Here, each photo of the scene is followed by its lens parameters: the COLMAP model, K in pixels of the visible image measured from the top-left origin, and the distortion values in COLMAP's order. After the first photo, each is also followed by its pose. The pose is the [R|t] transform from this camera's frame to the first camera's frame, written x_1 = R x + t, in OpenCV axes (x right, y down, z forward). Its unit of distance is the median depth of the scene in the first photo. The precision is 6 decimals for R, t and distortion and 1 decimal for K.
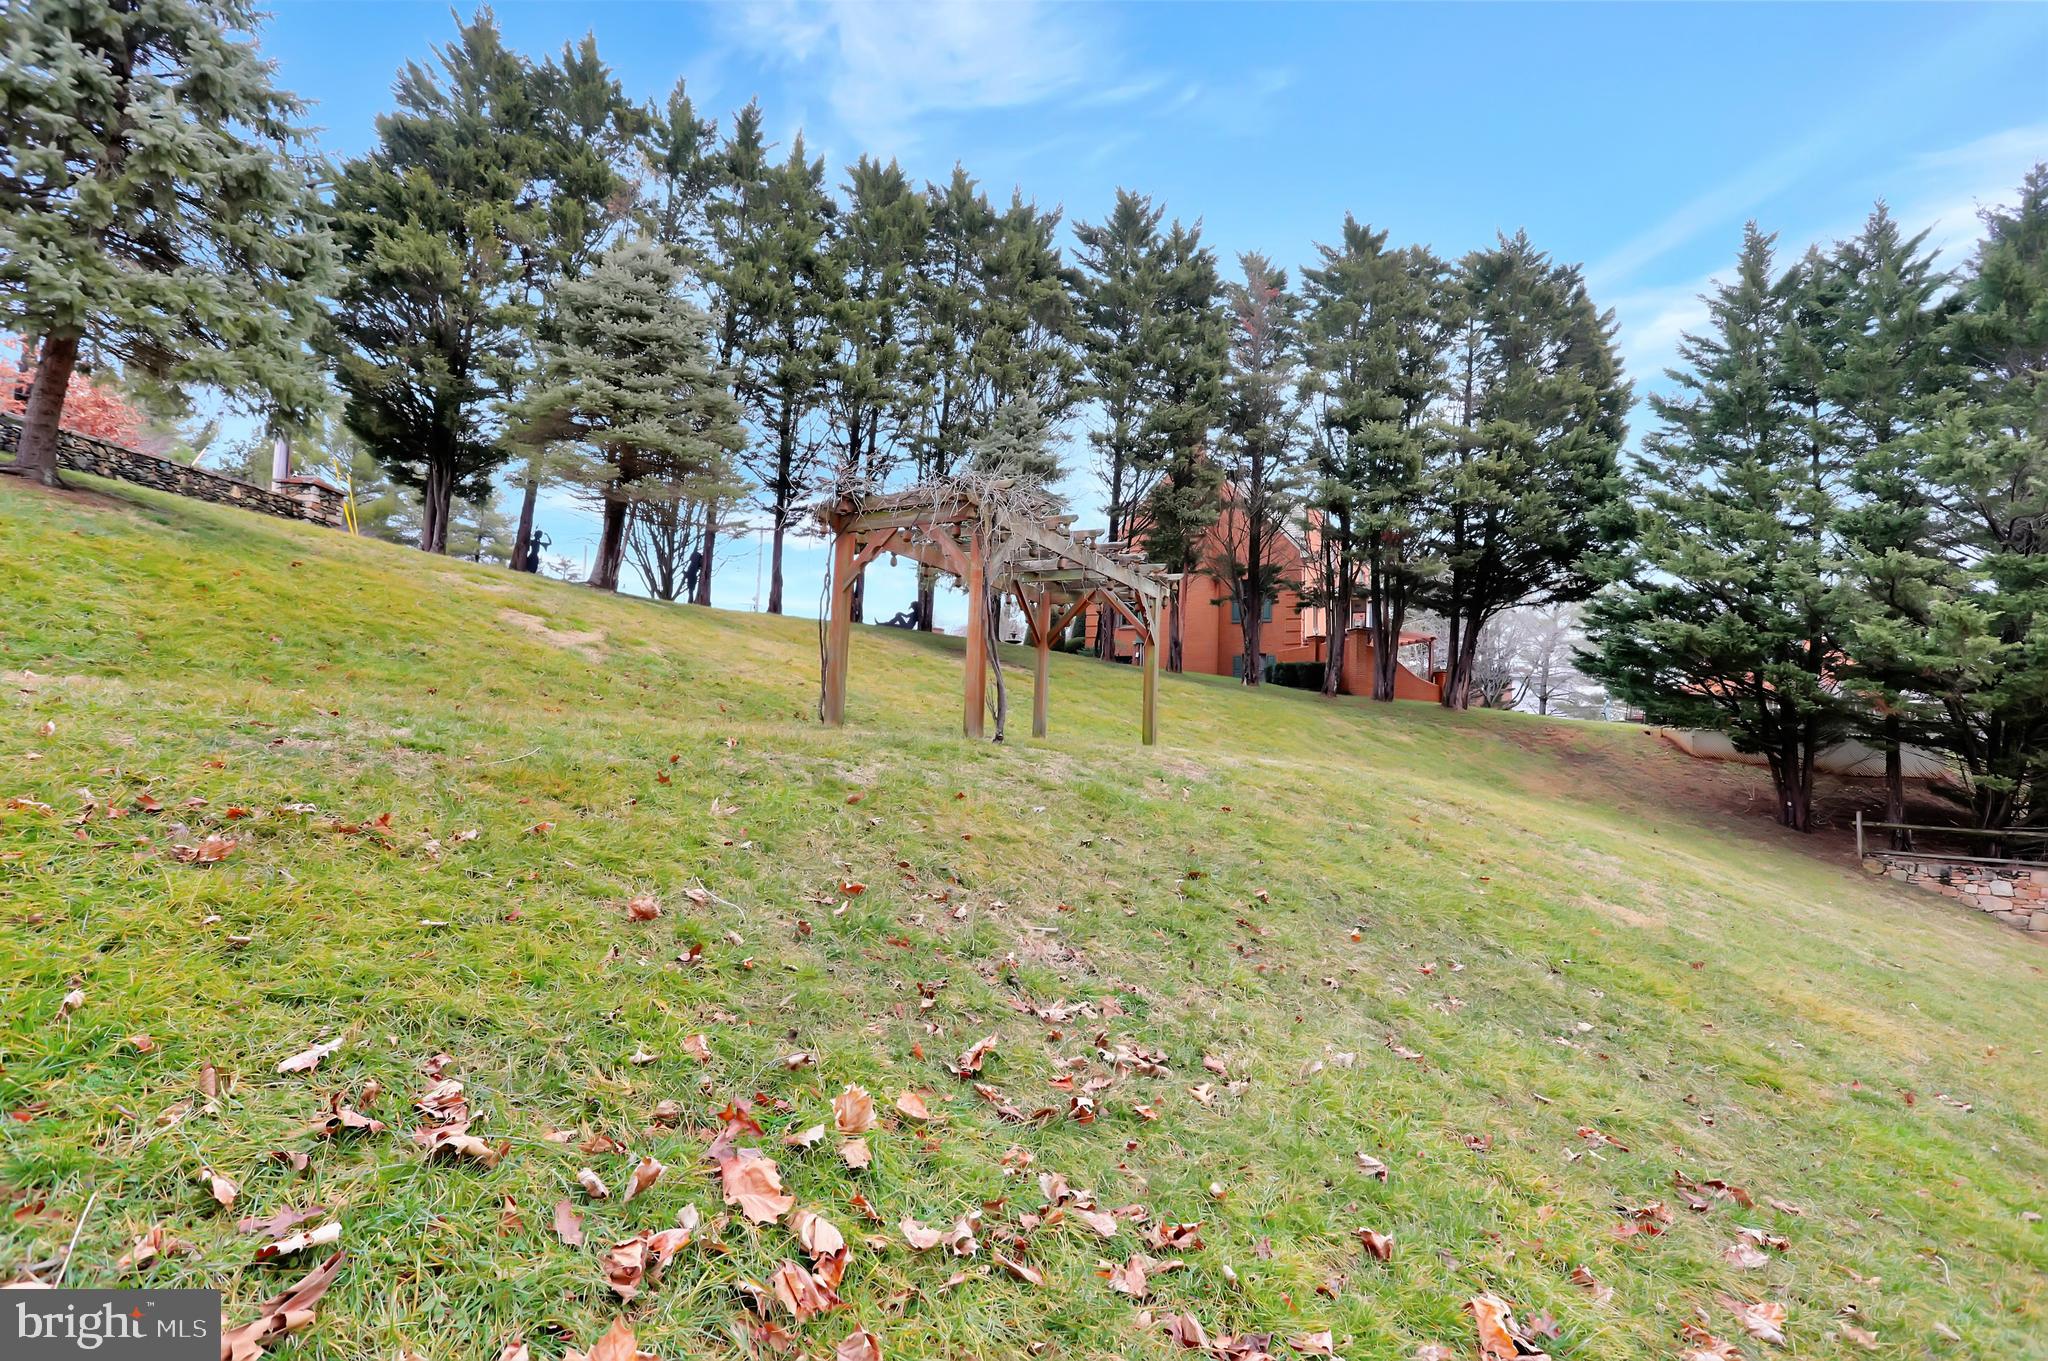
lens RADIAL K [[974.6, 0, 1018.4], [0, 974.6, 668.7], [0, 0, 1]] dist [-0.041041, 0.000637]
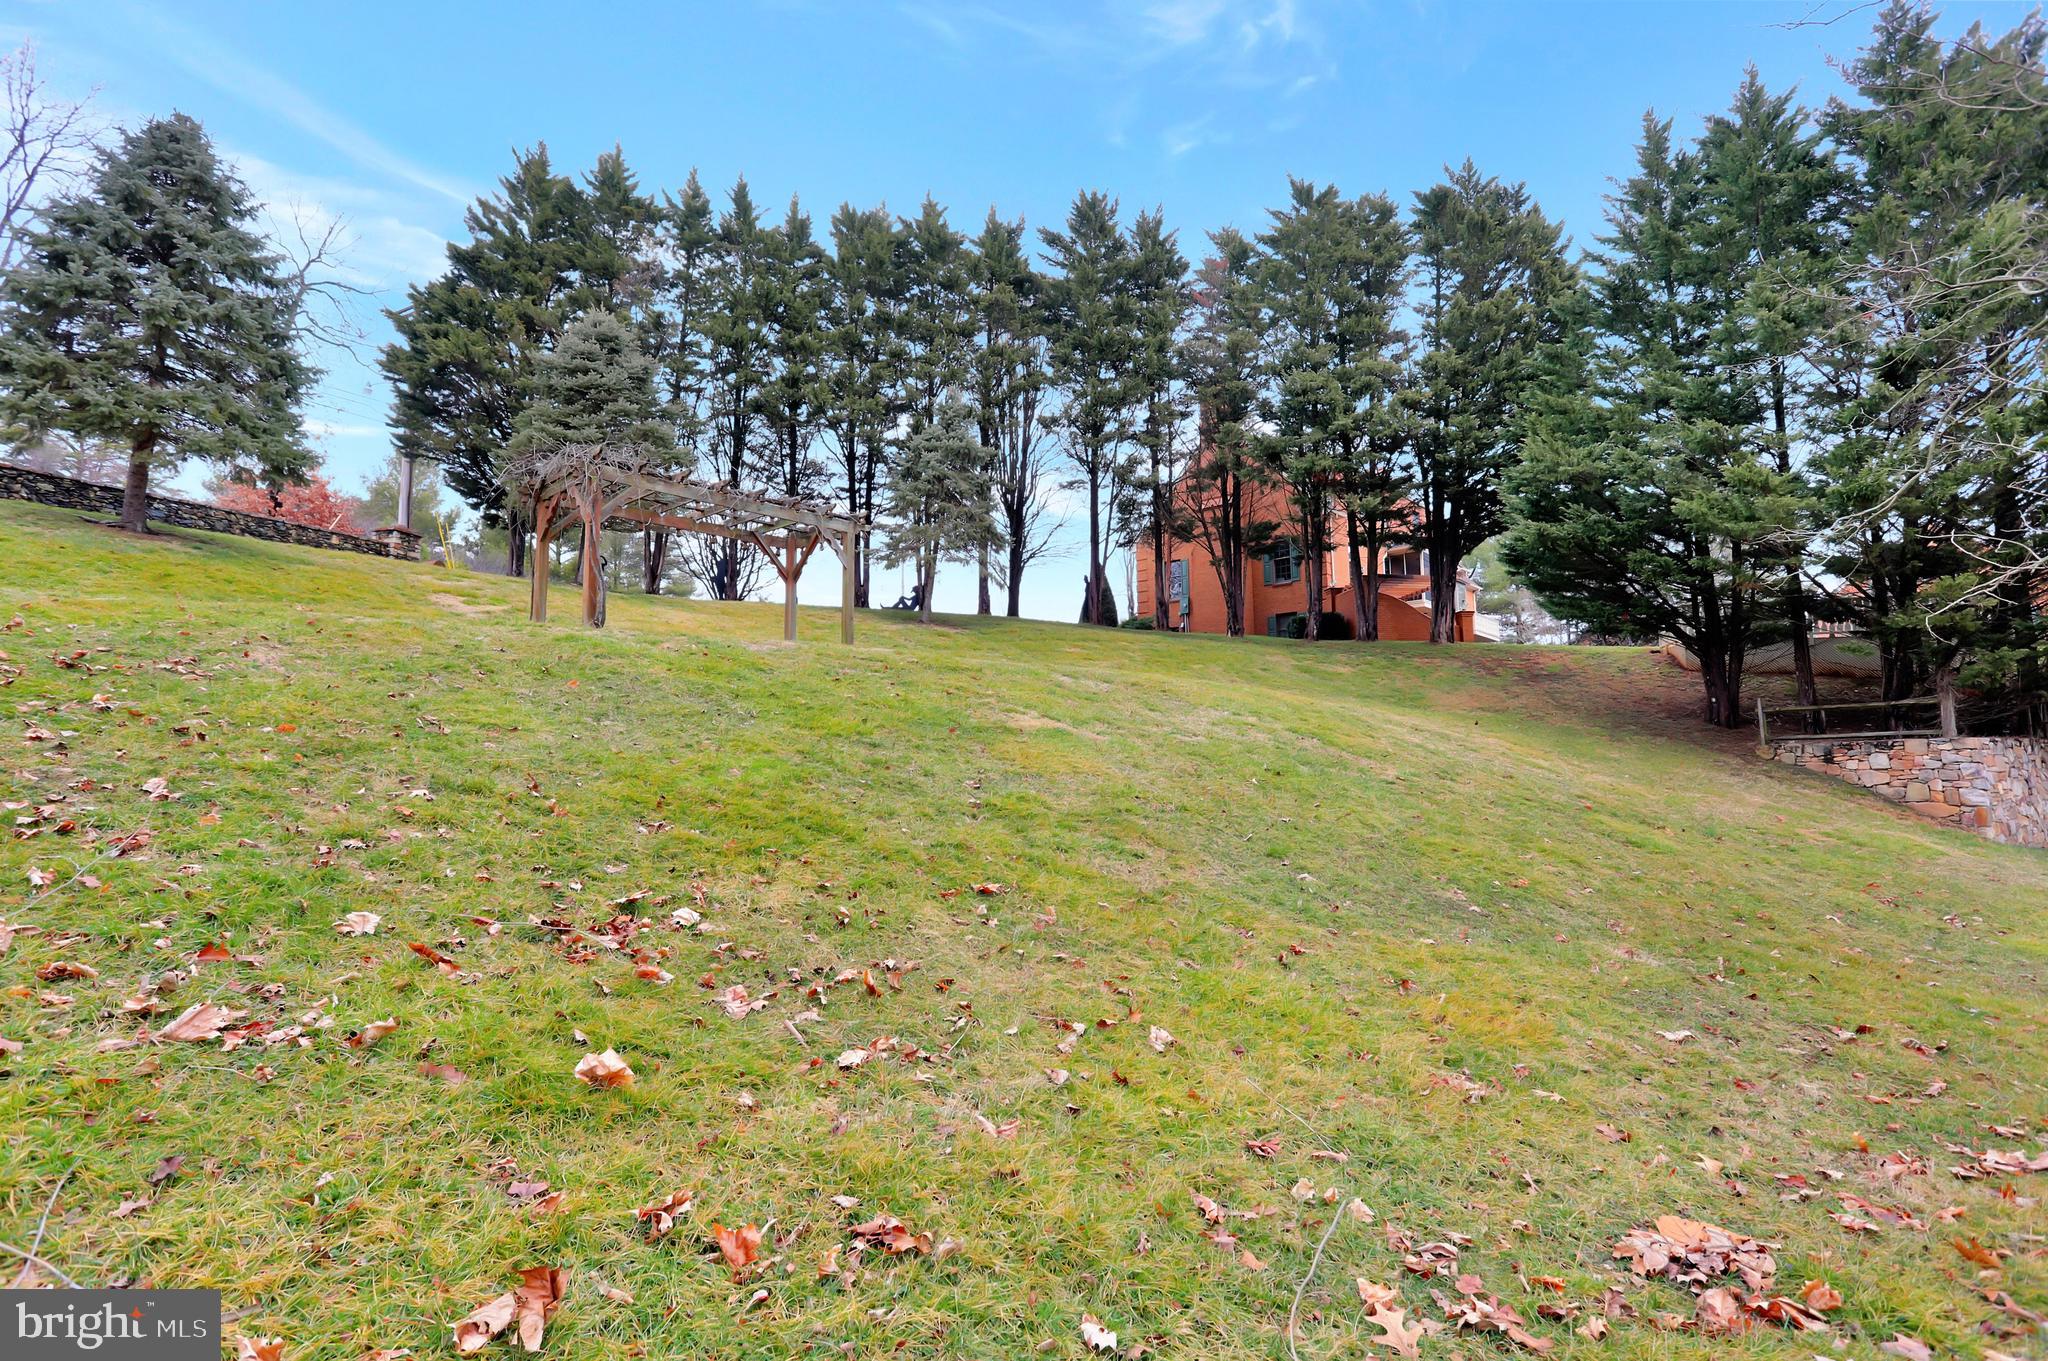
lens RADIAL K [[974.6, 0, 1028.0], [0, 974.6, 673.0], [0, 0, 1]] dist [-0.041041, 0.000637]
pose [[0.972930, -0.074015, -0.218927, 0.277535], [0.071812, 0.997256, -0.018013, 0.065442], [0.219659, 0.001804, 0.975575, -0.079605]]
